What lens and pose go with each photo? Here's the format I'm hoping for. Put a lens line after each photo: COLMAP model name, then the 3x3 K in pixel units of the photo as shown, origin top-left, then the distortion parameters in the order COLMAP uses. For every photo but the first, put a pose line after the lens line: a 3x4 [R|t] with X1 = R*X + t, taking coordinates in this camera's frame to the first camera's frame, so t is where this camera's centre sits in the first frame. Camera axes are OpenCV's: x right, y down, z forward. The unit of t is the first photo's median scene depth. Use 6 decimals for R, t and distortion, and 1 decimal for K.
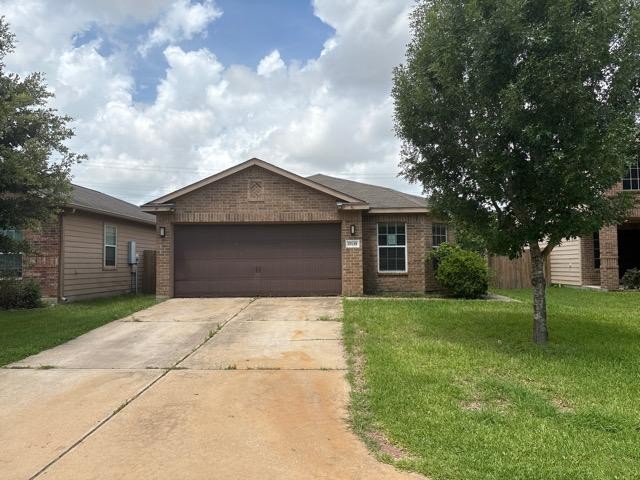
lens RADIAL K [[482.4, 0, 318.0], [0, 482.4, 239.3], [0, 0, 1]] dist [0.040926, -0.044150]
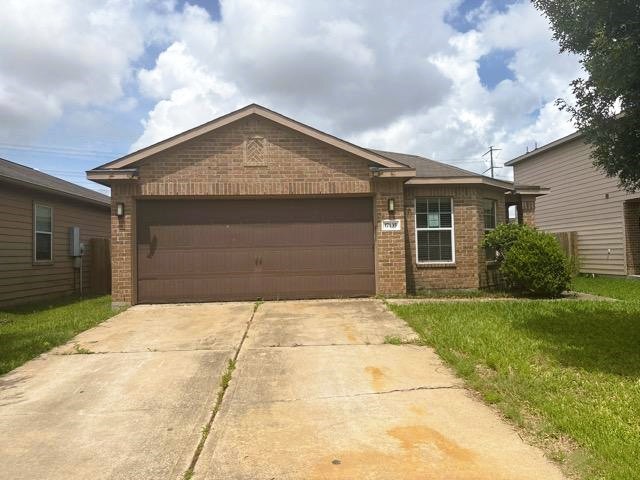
lens RADIAL K [[491.5, 0, 319.6], [0, 491.5, 228.9], [0, 0, 1]] dist [0.012973, 0.005759]
pose [[0.995513, -0.007639, 0.094316, -0.103788], [0.007703, 0.999970, -0.000316, 0.014371], [-0.094311, 0.001041, 0.995542, 0.272388]]
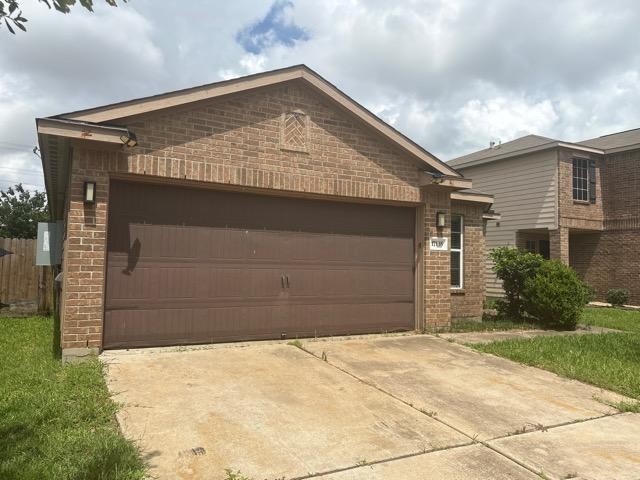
lens RADIAL K [[491.5, 0, 319.6], [0, 491.5, 228.9], [0, 0, 1]] dist [0.012973, 0.005759]
pose [[0.862606, 0.063028, 0.501935, -0.361516], [-0.054708, 0.998012, -0.031302, 0.017948], [-0.502910, -0.000458, 0.864339, 0.538793]]
